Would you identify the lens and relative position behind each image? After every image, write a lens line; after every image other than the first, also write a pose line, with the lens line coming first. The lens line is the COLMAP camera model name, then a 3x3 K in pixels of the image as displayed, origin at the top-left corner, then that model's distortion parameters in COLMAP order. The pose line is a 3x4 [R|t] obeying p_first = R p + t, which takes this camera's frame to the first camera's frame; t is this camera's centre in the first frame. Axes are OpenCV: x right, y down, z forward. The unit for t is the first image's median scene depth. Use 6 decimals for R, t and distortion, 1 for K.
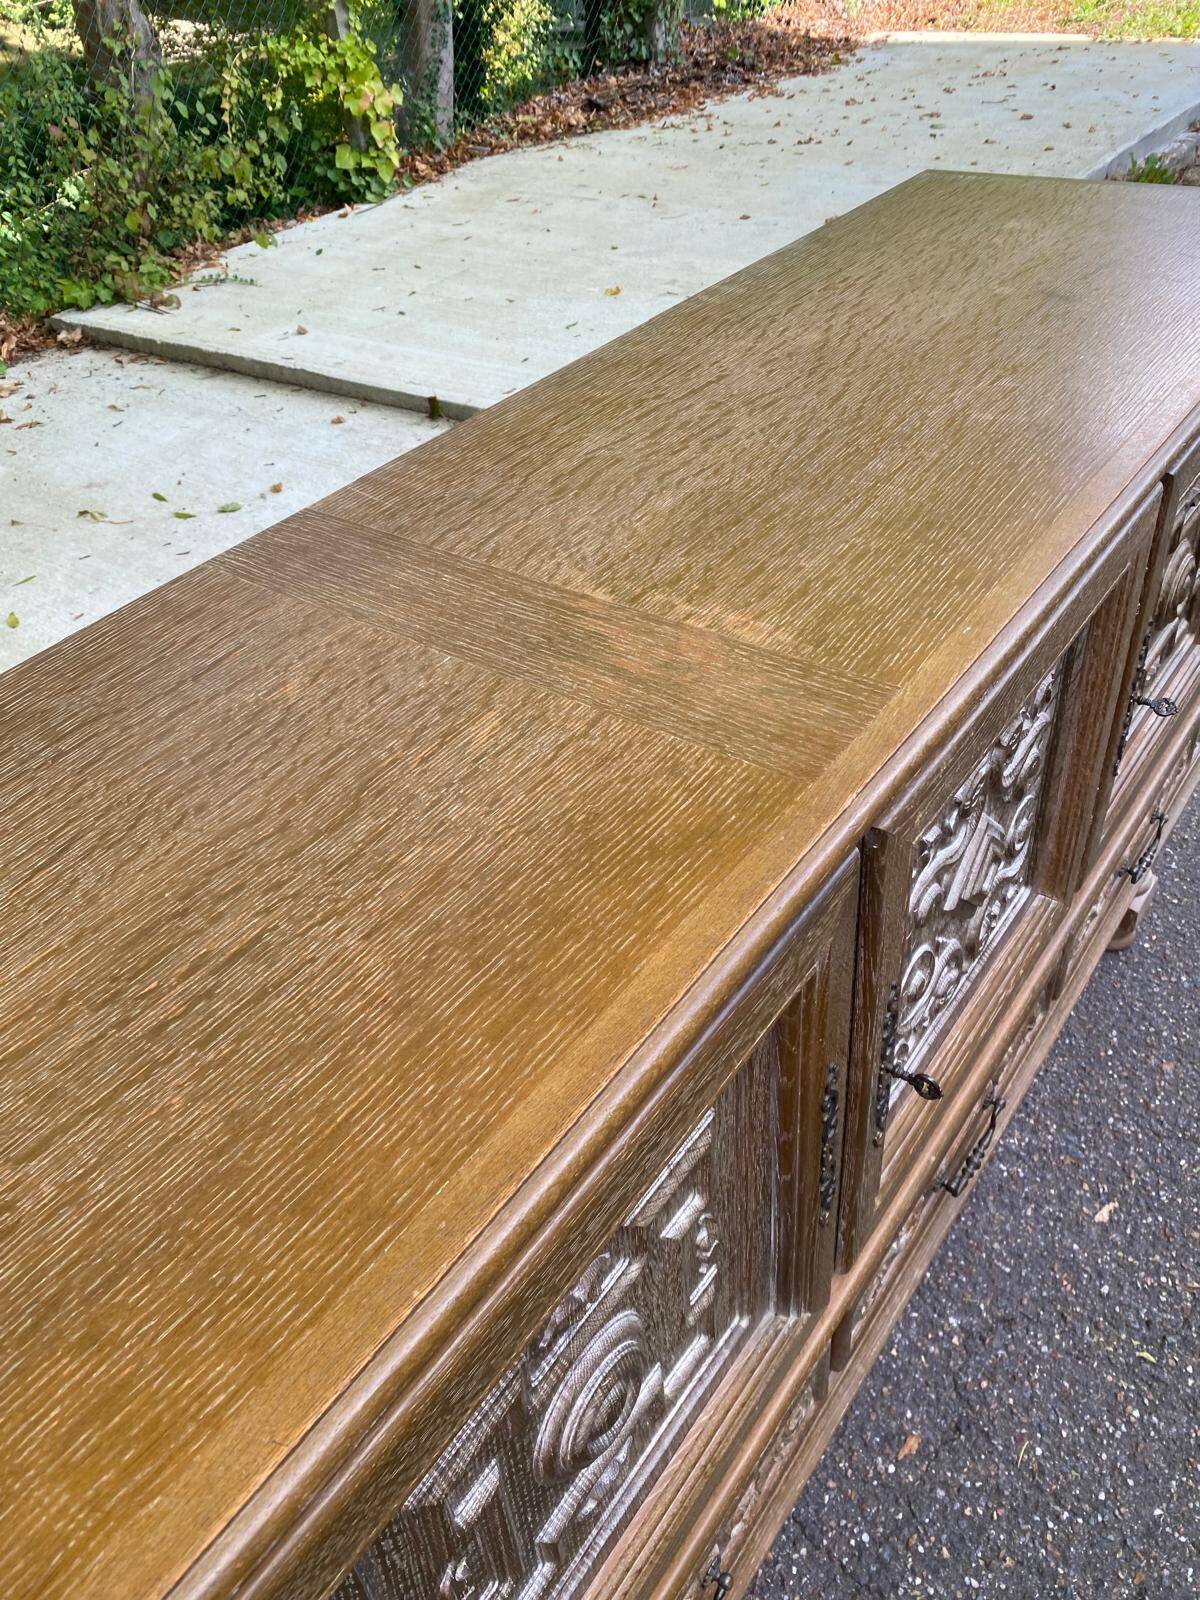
lens RADIAL K [[1210.8, 0, 600.0], [0, 1210.8, 800.0], [0, 0, 1]] dist [0.008992, -0.004253]
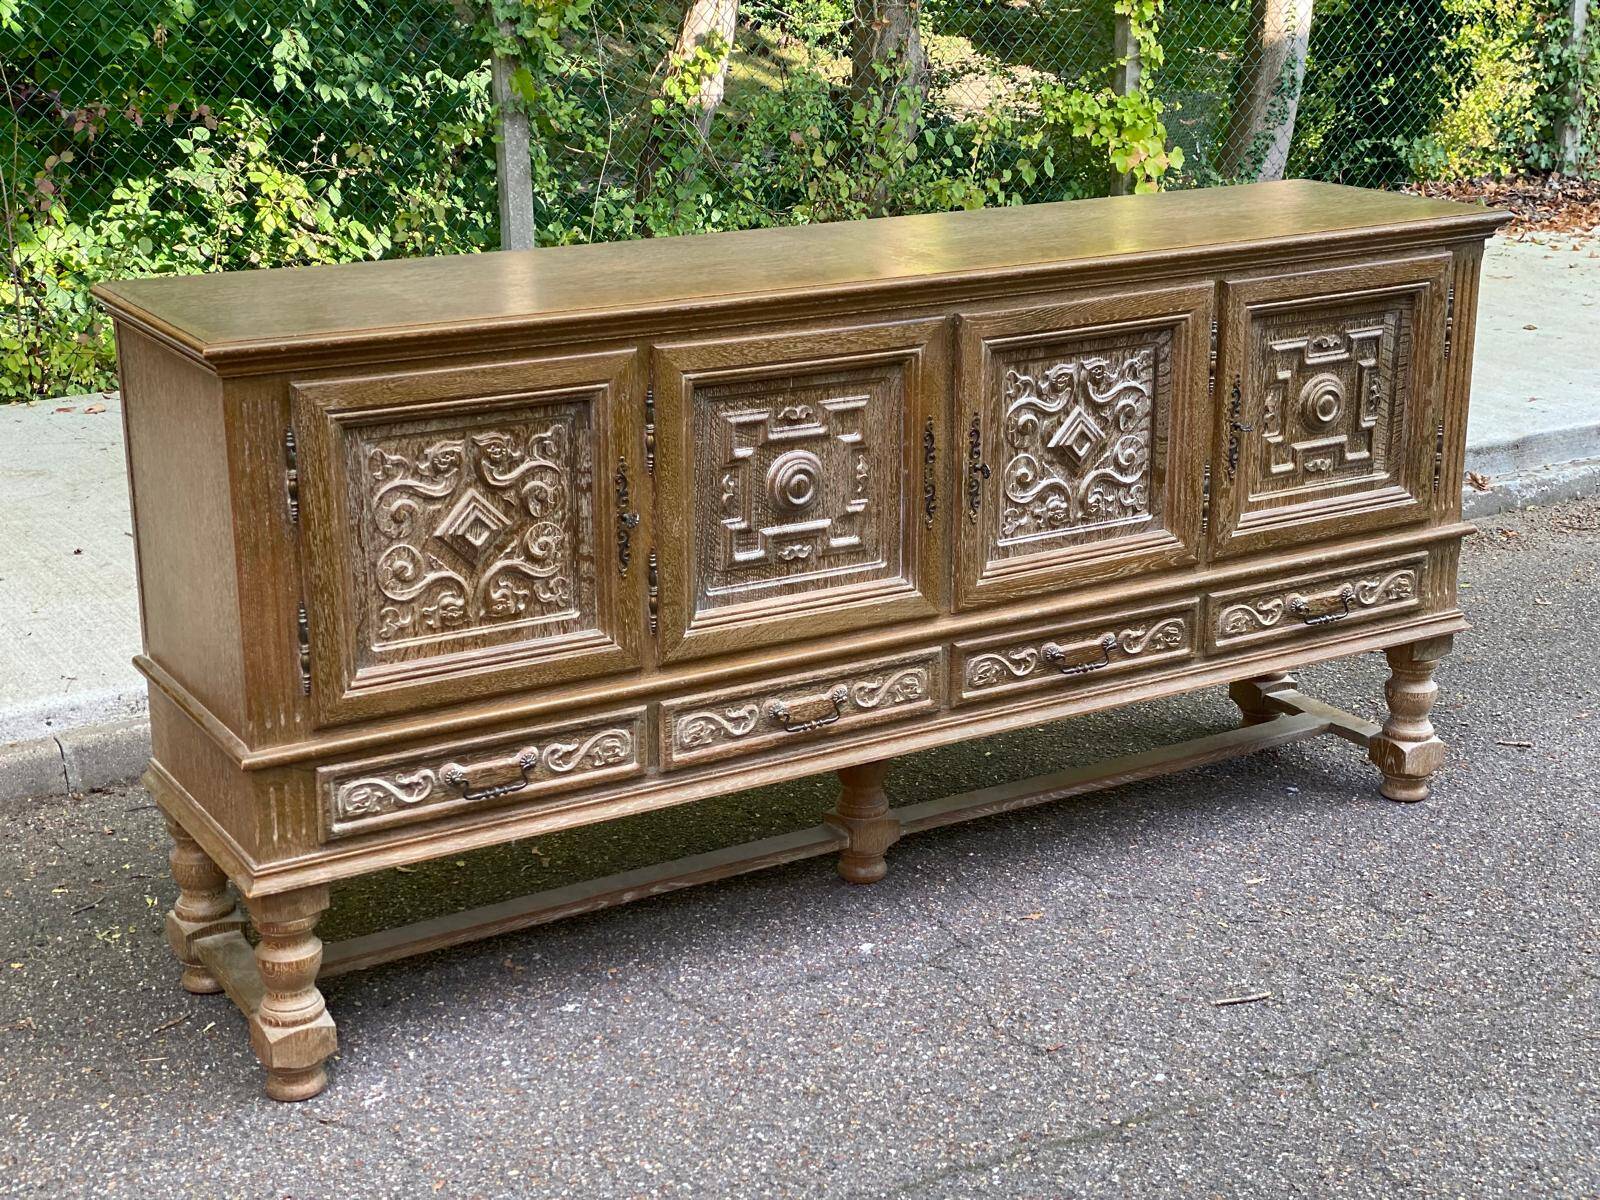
lens RADIAL K [[2332.5, 0, 816.7], [0, 2332.5, 578.5], [0, 0, 1]] dist [0.120474, 0.044138]
pose [[0.920007, 0.189400, -0.343095, 0.239454], [-0.300848, 0.902367, -0.308583, 0.295189], [0.251152, 0.387118, 0.887165, -0.451201]]
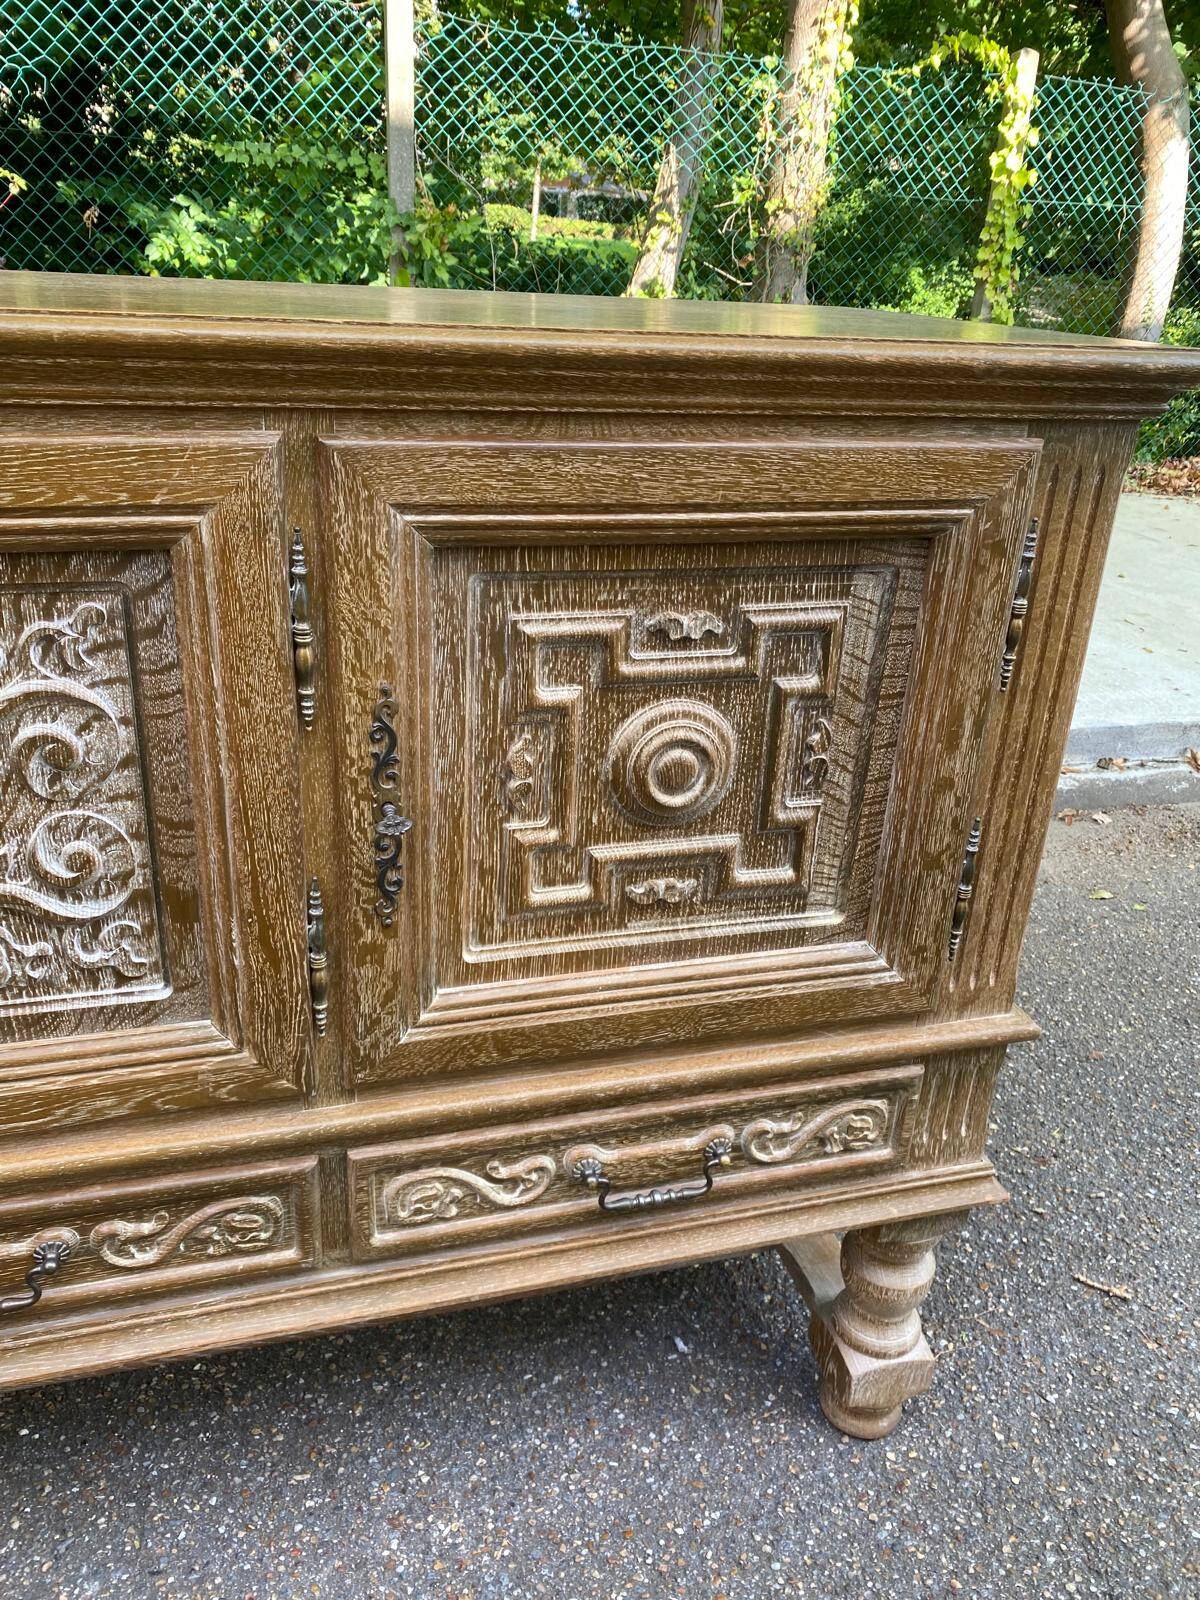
lens RADIAL K [[1211.3, 0, 587.4], [0, 1211.3, 787.3], [0, 0, 1]] dist [0.046548, -0.055362]
pose [[0.785015, 0.355190, -0.507534, 0.197058], [-0.473088, 0.872664, -0.121015, -0.013206], [0.399923, 0.335108, 0.853091, 0.097043]]
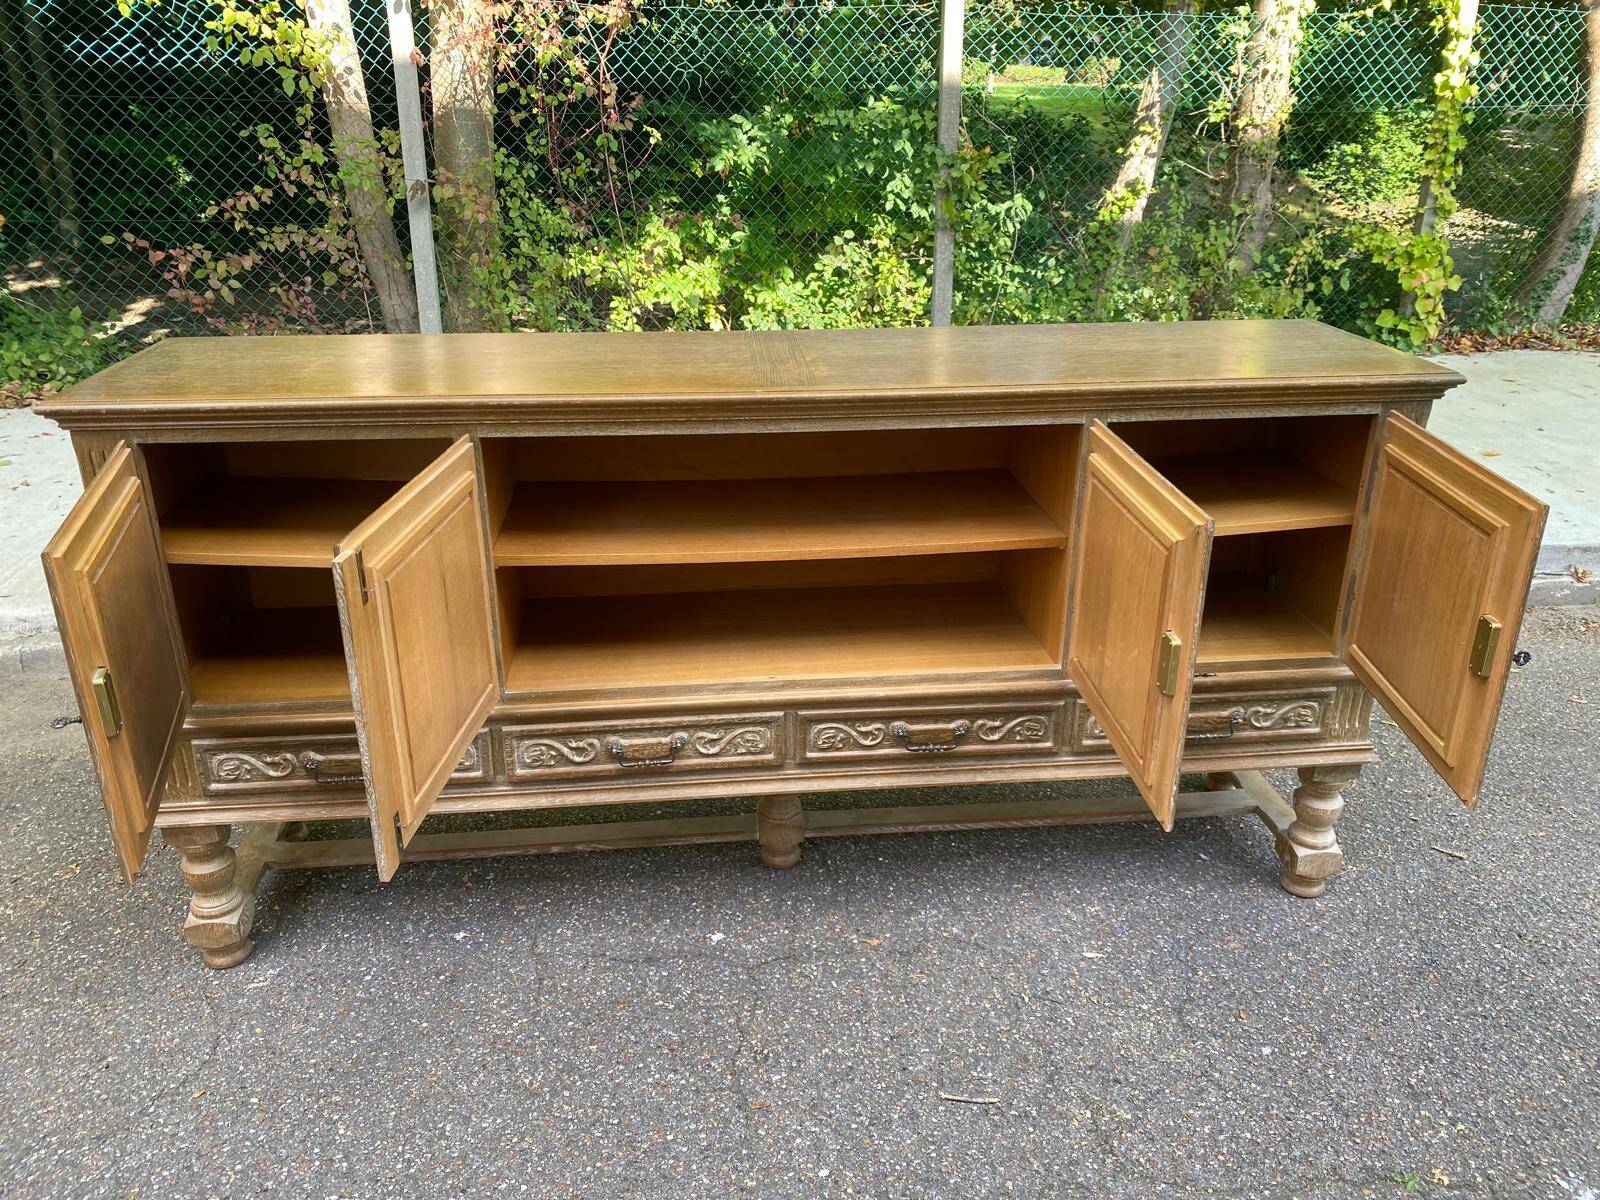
lens RADIAL K [[1207.0, 0, 804.3], [0, 1207.0, 582.6], [0, 0, 1]] dist [0.010618, -0.007737]
pose [[0.672407, 0.355597, -0.649168, 0.294449], [-0.510265, 0.858023, -0.058529, 0.066999], [0.536188, 0.370603, 0.758390, -0.136368]]
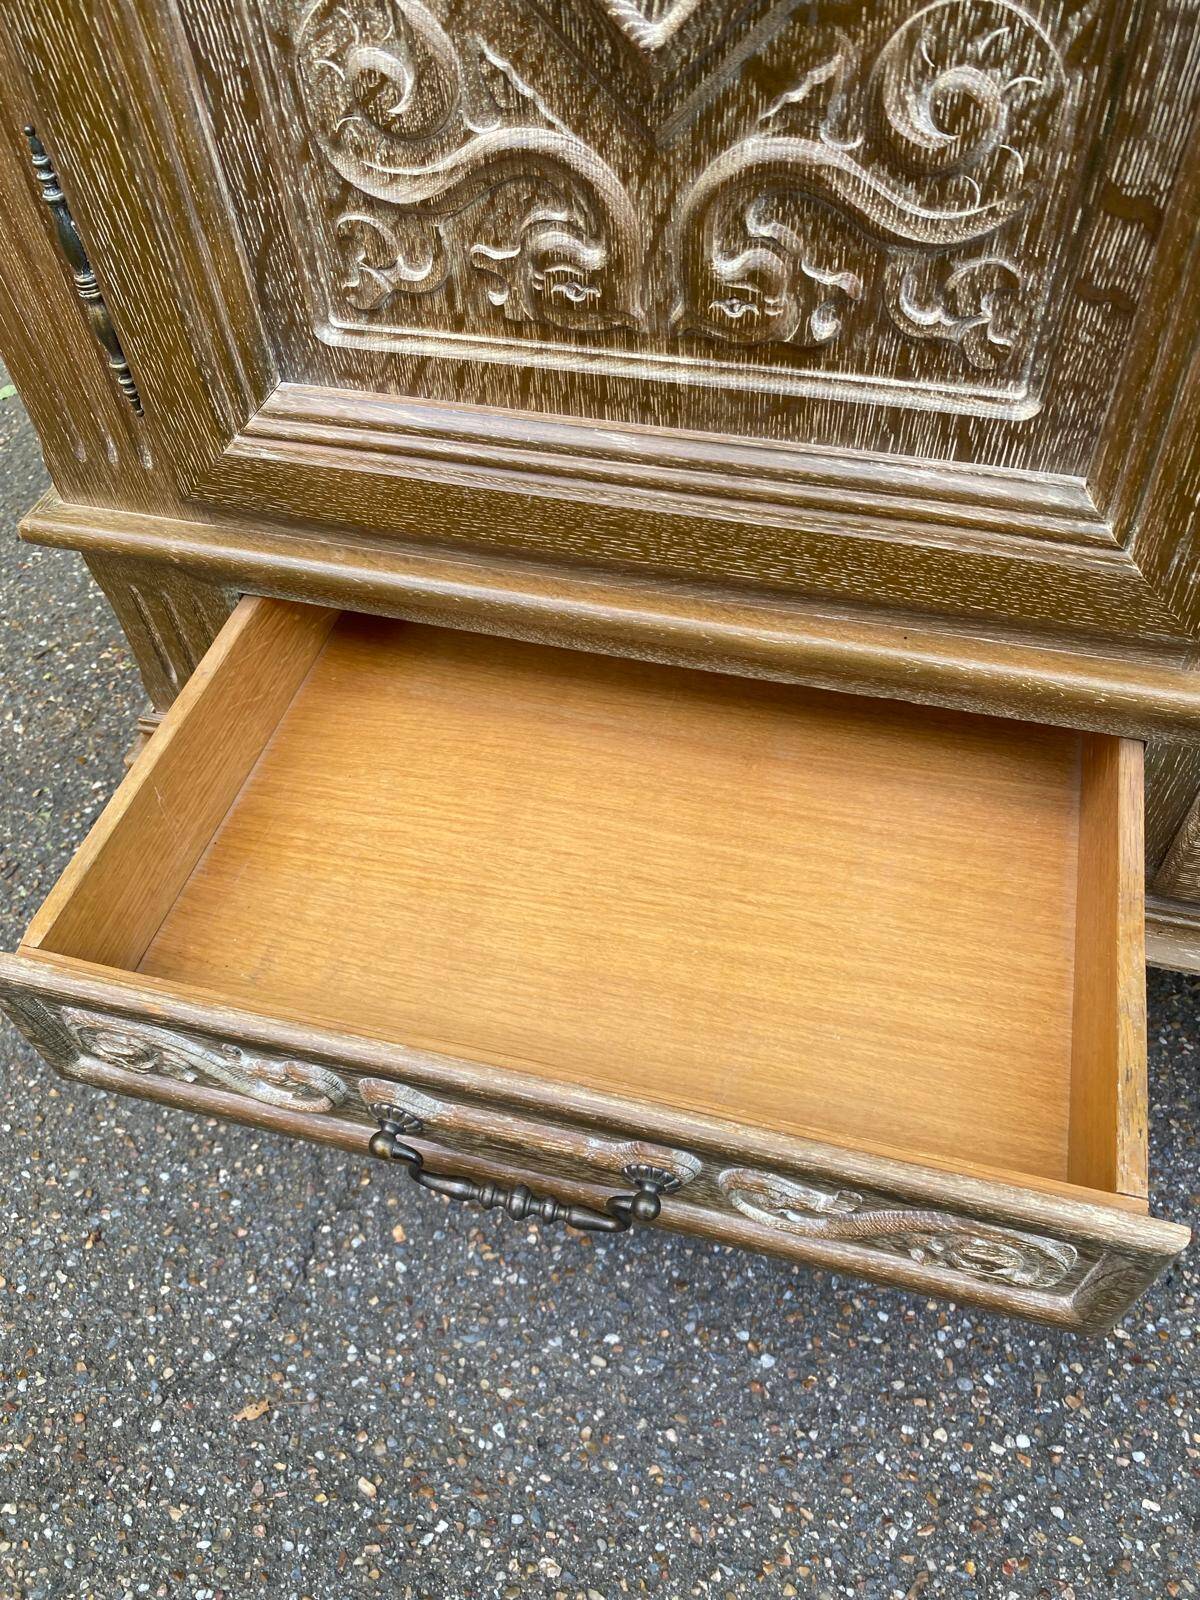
lens RADIAL K [[1227.0, 0, 598.2], [0, 1227.0, 793.9], [0, 0, 1]] dist [-0.002120, -0.001658]
pose [[0.357524, 0.756630, -0.547438, 0.022099], [-0.571690, 0.640833, 0.512351, 0.115609], [0.738476, 0.129787, 0.661671, 0.023009]]
